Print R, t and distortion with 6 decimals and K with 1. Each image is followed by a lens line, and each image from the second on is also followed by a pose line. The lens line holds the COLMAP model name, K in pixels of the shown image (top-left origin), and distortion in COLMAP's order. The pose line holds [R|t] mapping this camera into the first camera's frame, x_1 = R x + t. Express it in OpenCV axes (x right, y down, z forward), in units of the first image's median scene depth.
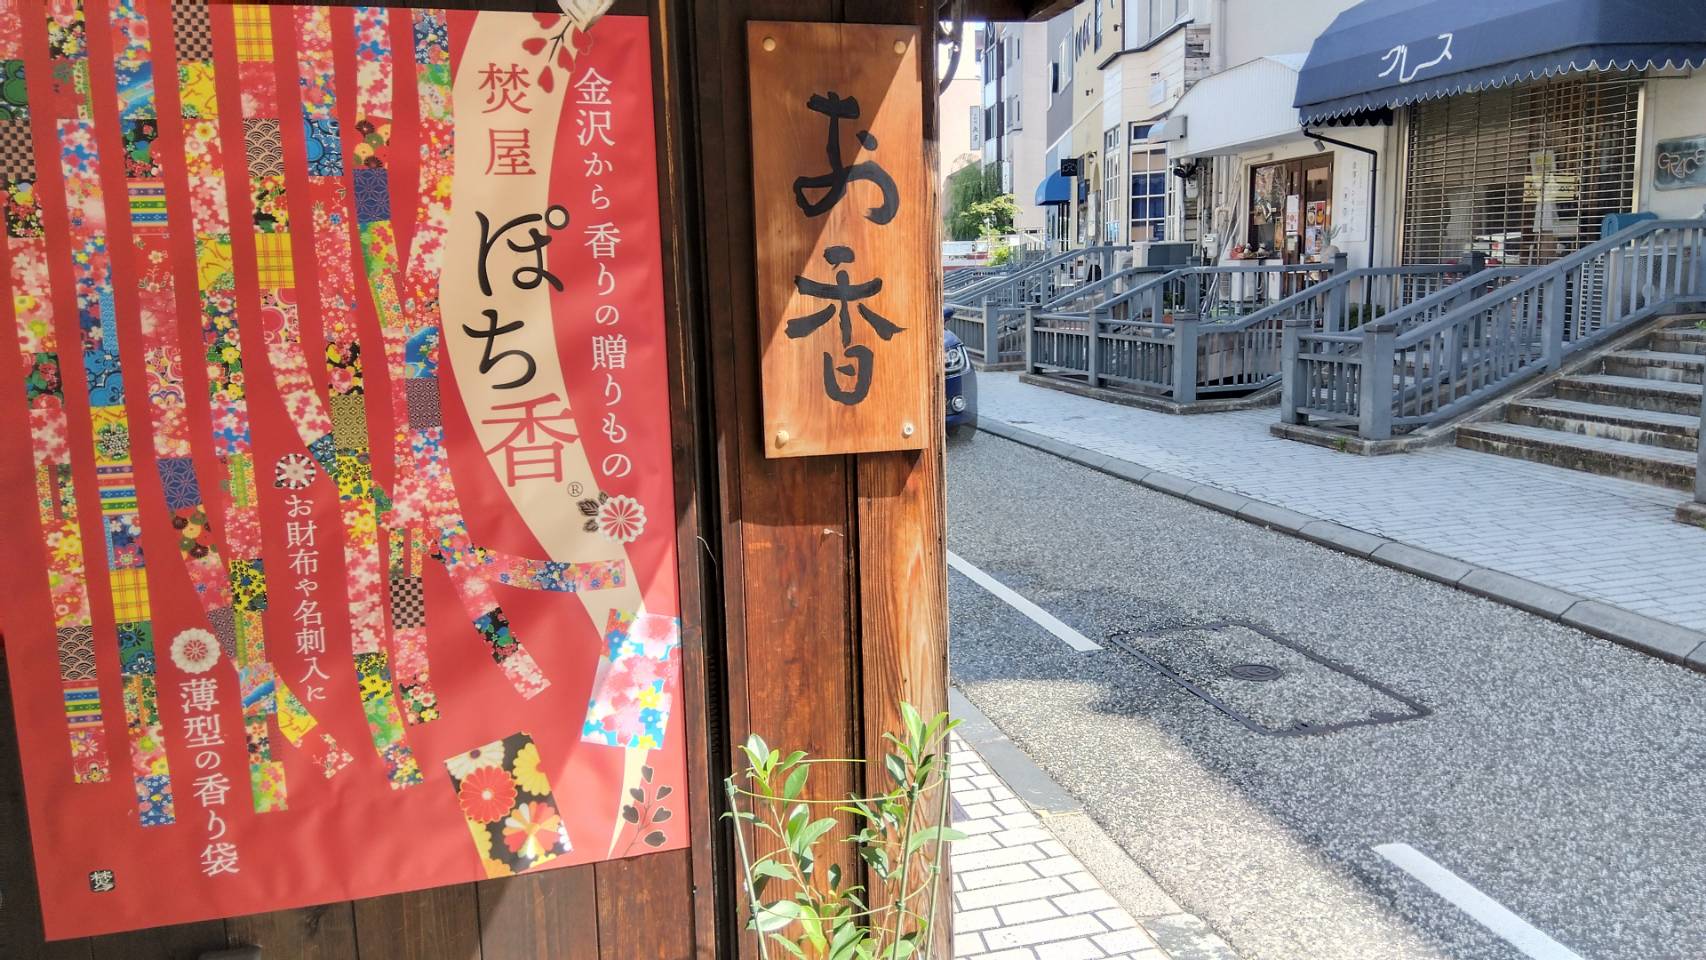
lens RADIAL K [[1316.2, 0, 853.0], [0, 1316.2, 480.0], [0, 0, 1]] dist [0.121865, -0.114147]
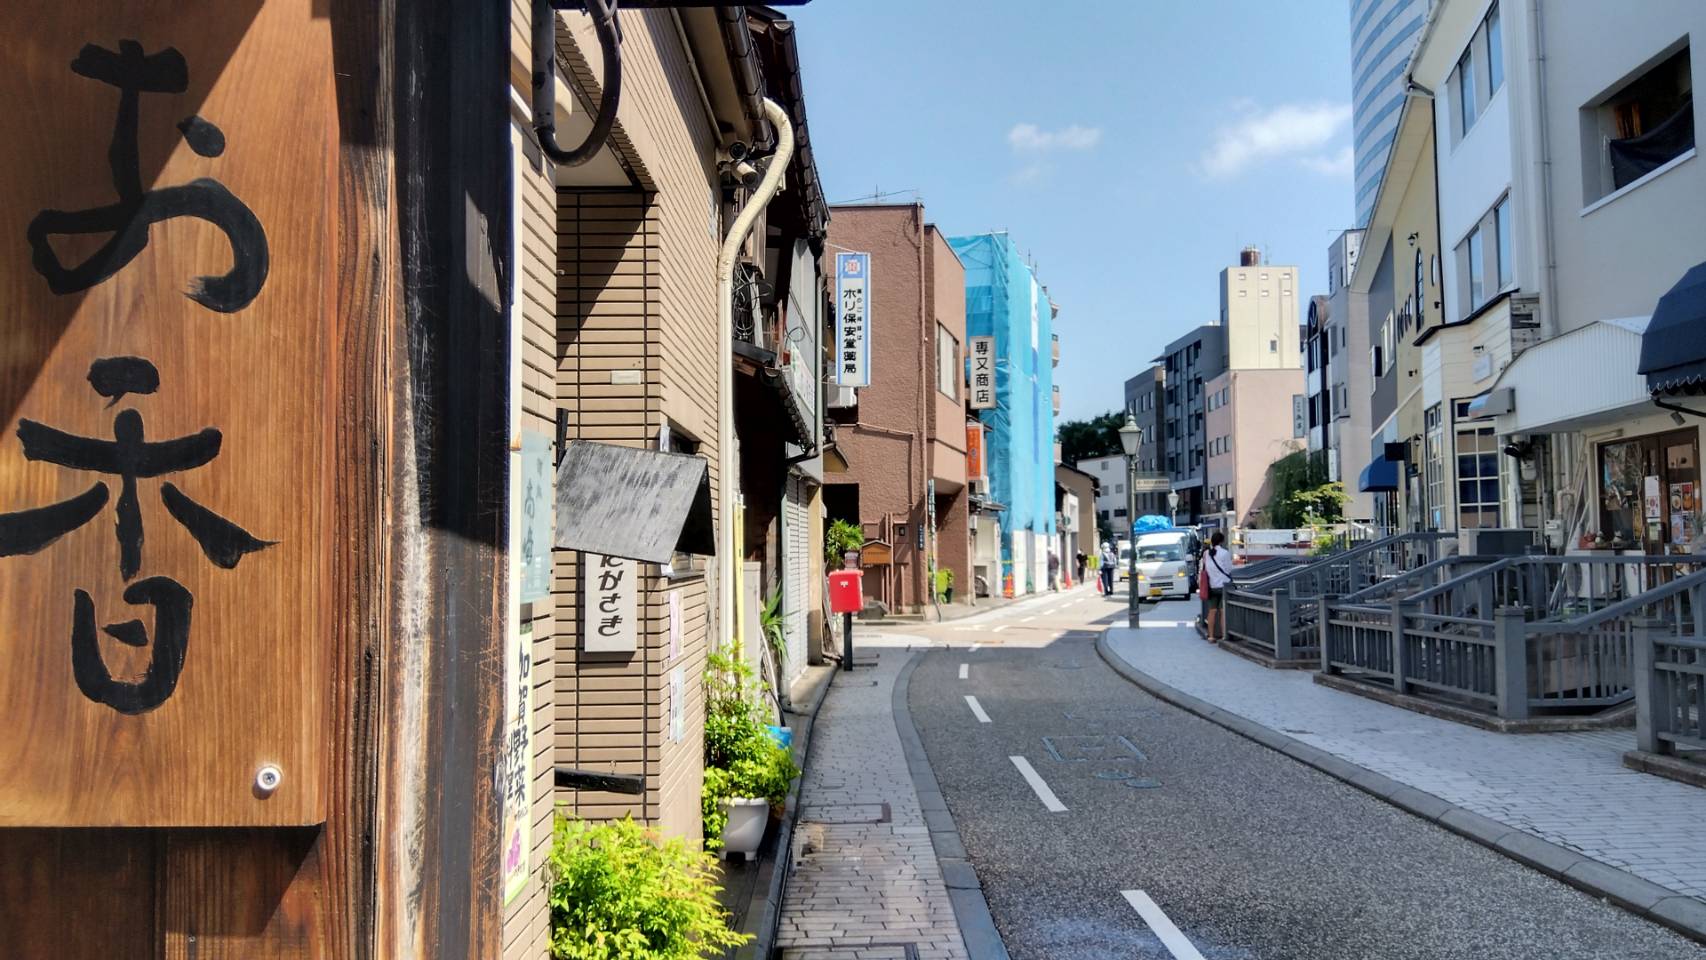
lens RADIAL K [[1305.4, 0, 853.0], [0, 1305.4, 480.0], [0, 0, 1]] dist [0.061759, -0.114963]
pose [[0.968236, 0.003397, -0.250017, 0.049253], [-0.057222, 0.976382, -0.208335, -0.008144], [0.243404, 0.216023, 0.945562, 0.092634]]
